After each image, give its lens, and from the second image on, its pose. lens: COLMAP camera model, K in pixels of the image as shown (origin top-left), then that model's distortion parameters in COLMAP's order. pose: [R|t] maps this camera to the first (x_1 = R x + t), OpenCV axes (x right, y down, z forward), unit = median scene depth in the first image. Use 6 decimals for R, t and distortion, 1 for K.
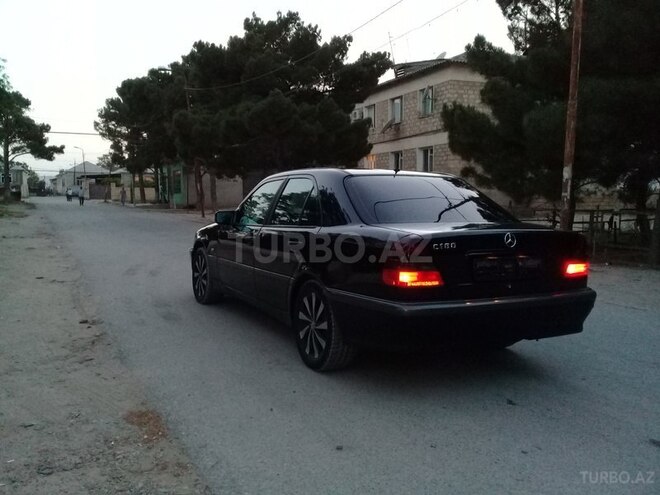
lens RADIAL K [[606.2, 0, 330.0], [0, 606.2, 247.5], [0, 0, 1]] dist [0.067934, -0.166627]
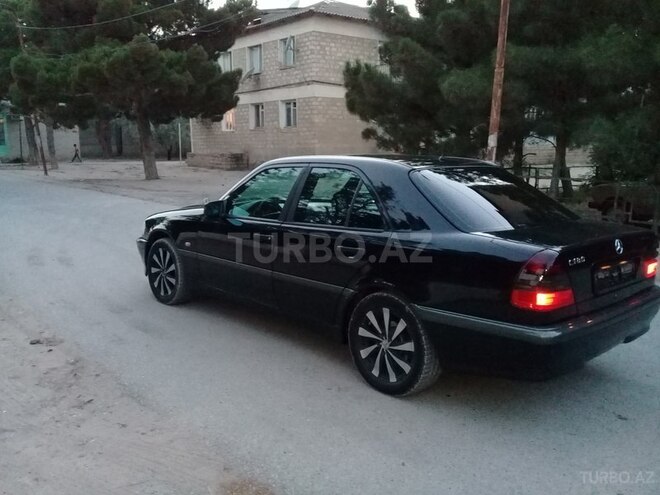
lens RADIAL K [[606.2, 0, 330.0], [0, 606.2, 247.5], [0, 0, 1]] dist [0.067934, -0.166627]
pose [[0.965057, -0.042106, 0.258635, -0.099311], [0.020596, 0.996141, 0.085320, -0.026584], [-0.261230, -0.077012, 0.962200, 0.058549]]
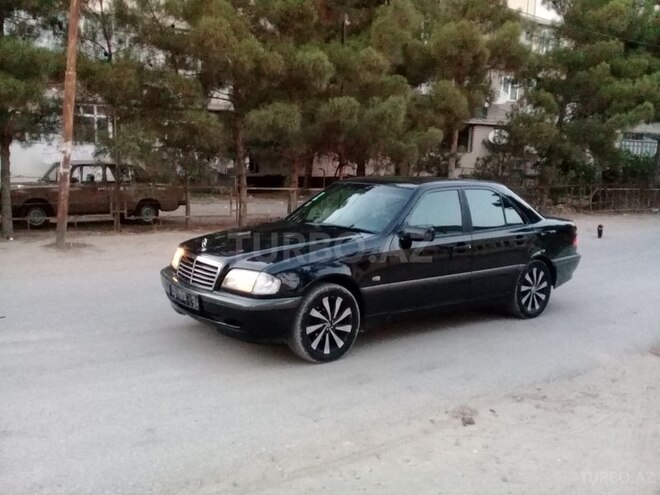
lens RADIAL K [[606.2, 0, 330.0], [0, 606.2, 247.5], [0, 0, 1]] dist [0.067934, -0.166627]
pose [[-0.178656, -0.178138, 0.967651, -0.422900], [0.030115, 0.982023, 0.186344, -0.082995], [-0.983451, 0.062433, -0.170080, 0.534848]]
